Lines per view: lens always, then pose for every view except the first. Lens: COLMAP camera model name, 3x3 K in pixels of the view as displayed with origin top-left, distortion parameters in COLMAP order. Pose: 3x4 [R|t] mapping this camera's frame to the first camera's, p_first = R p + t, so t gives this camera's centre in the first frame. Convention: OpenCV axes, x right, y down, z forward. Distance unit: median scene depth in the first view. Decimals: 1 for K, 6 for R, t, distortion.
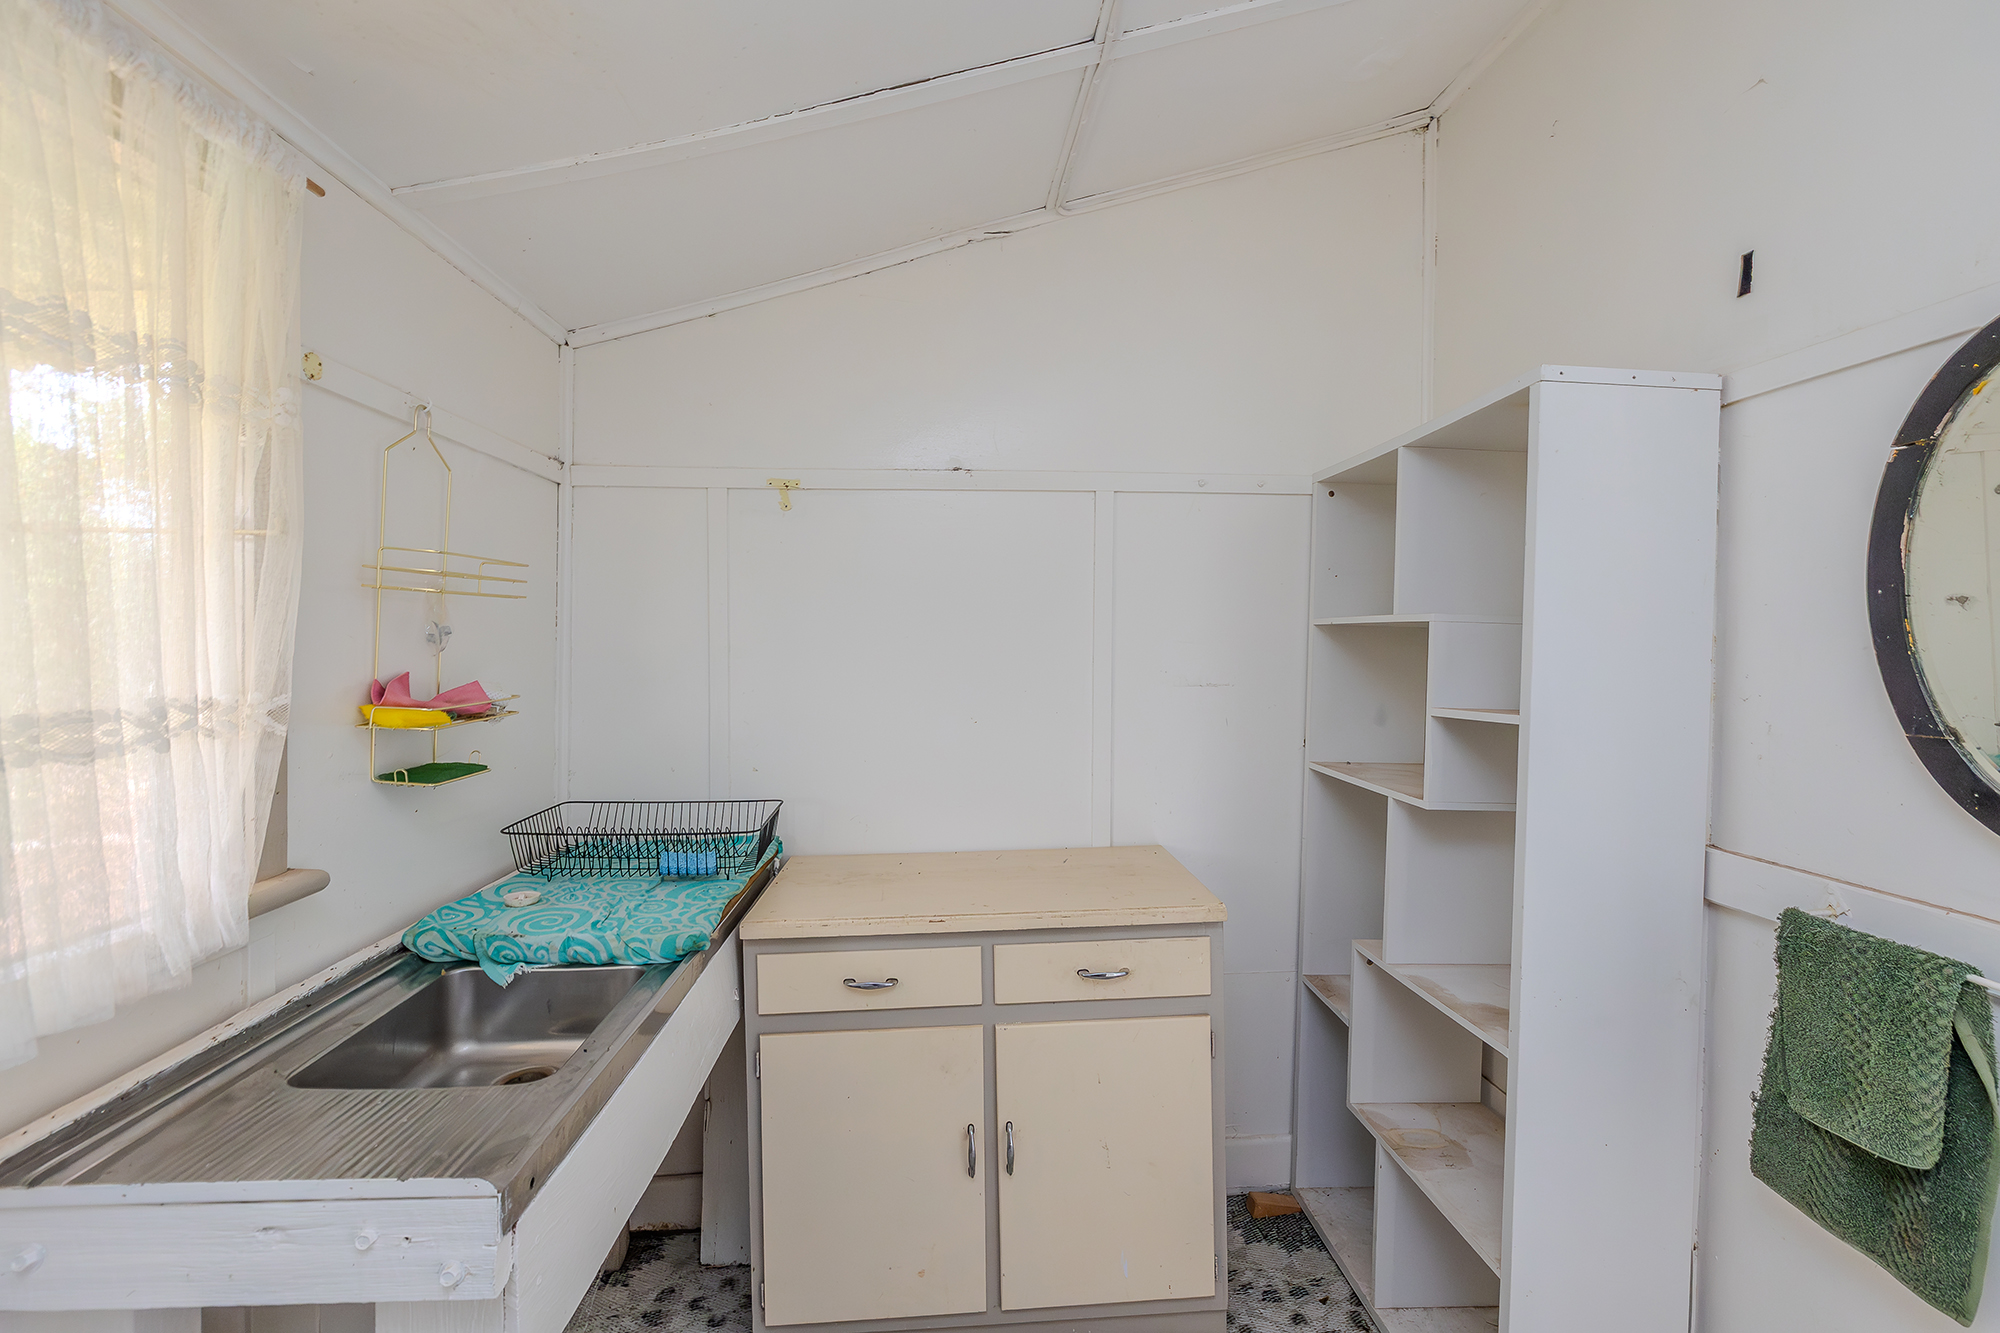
lens RADIAL K [[842.6, 0, 1002.1], [0, 842.6, 668.8], [0, 0, 1]] dist [-0.000930, 0.000824]
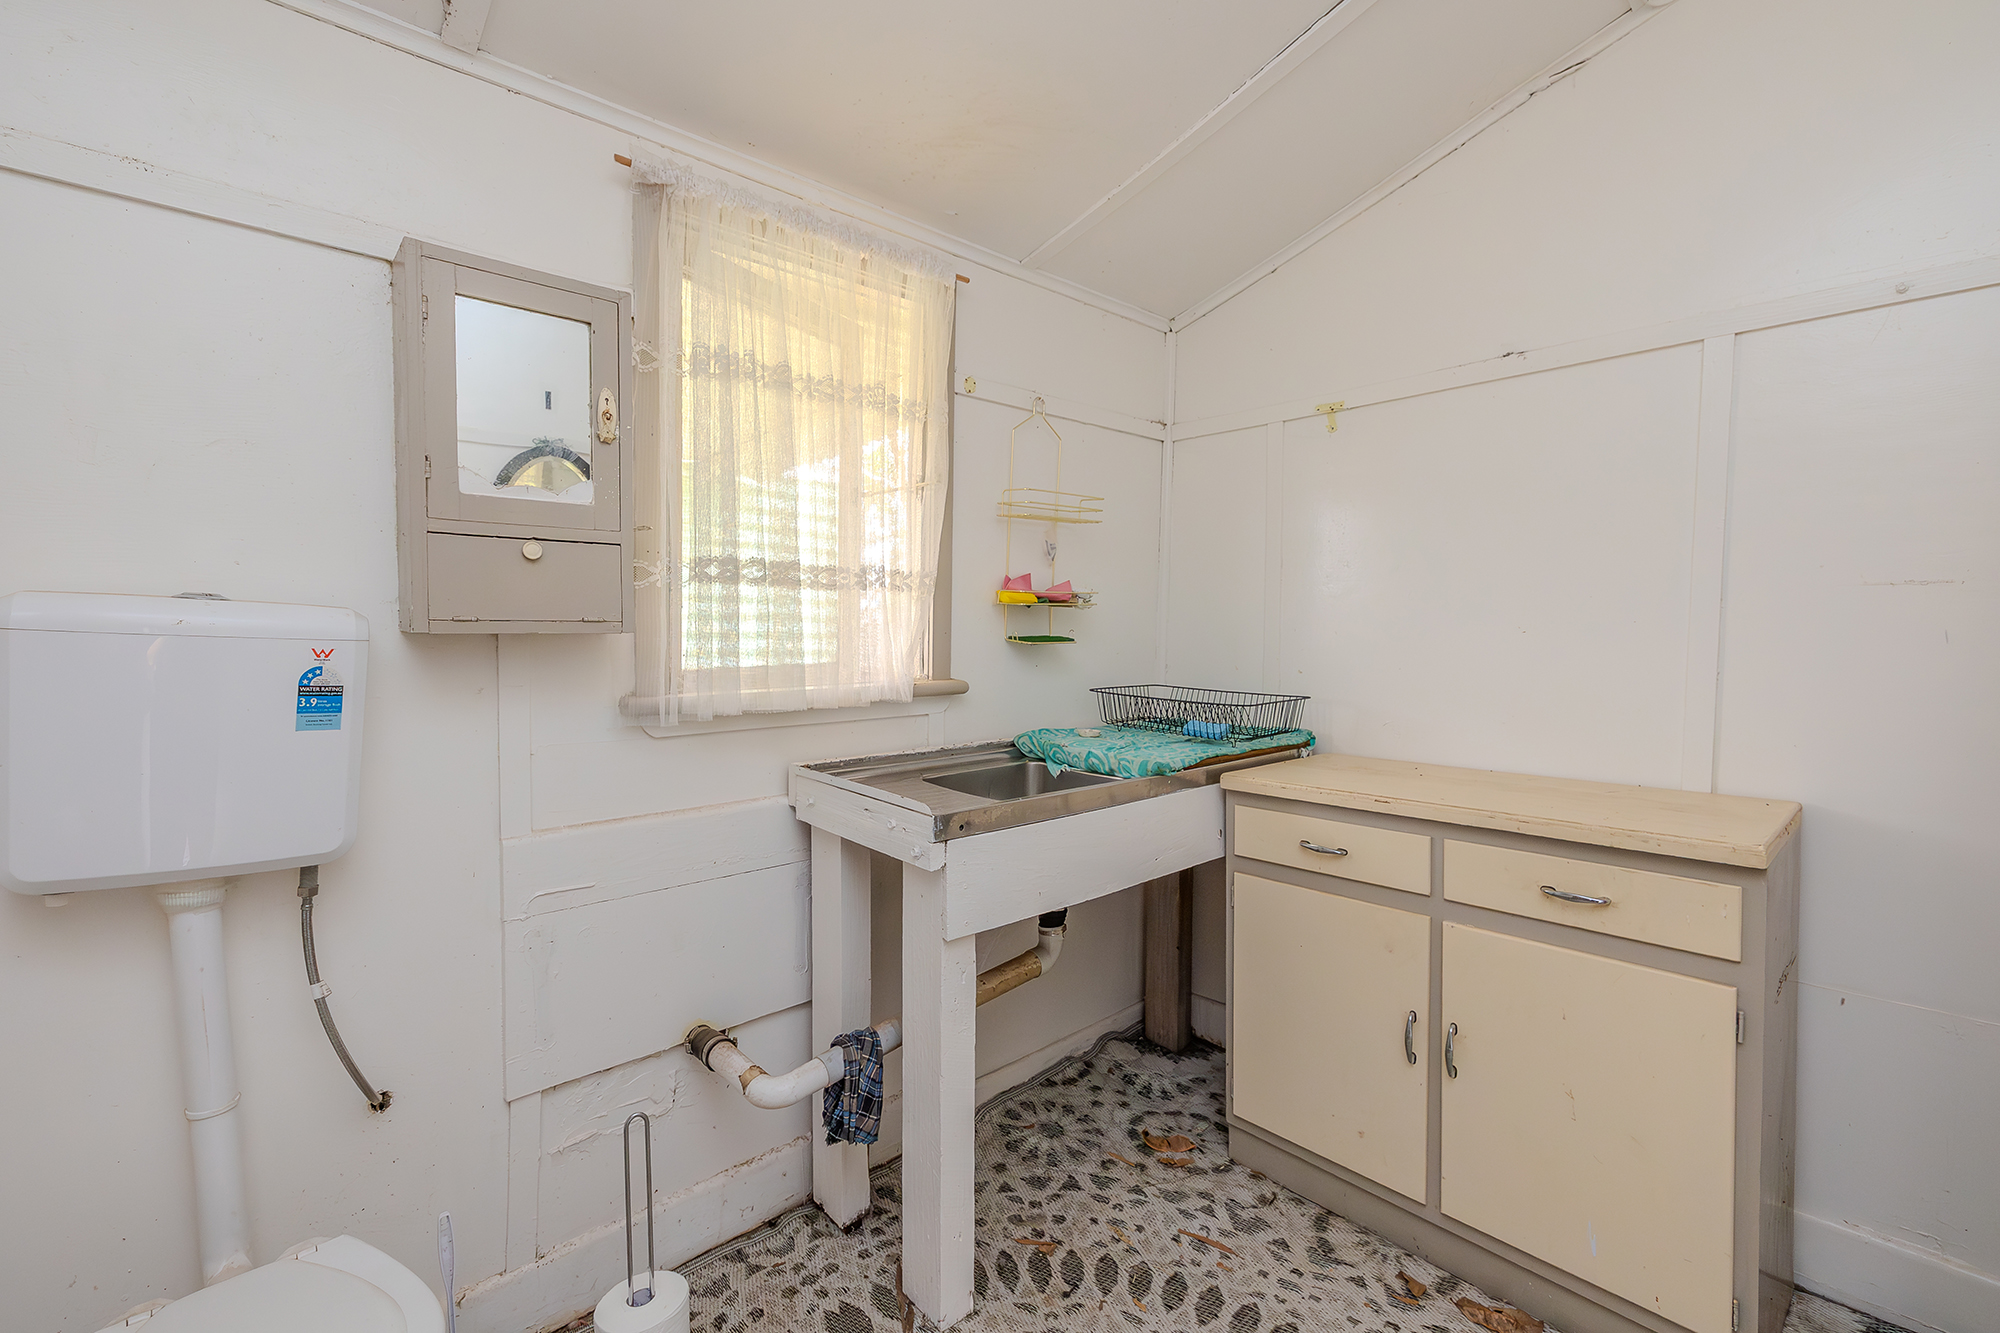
lens RADIAL K [[838.5, 0, 1003.8], [0, 838.5, 662.6], [0, 0, 1]] dist [0.001607, 0.000284]
pose [[0.630386, 0.038846, -0.775309, 0.417078], [-0.023665, 0.999245, 0.030825, 0.108492], [0.775921, -0.001084, 0.630829, -0.007986]]
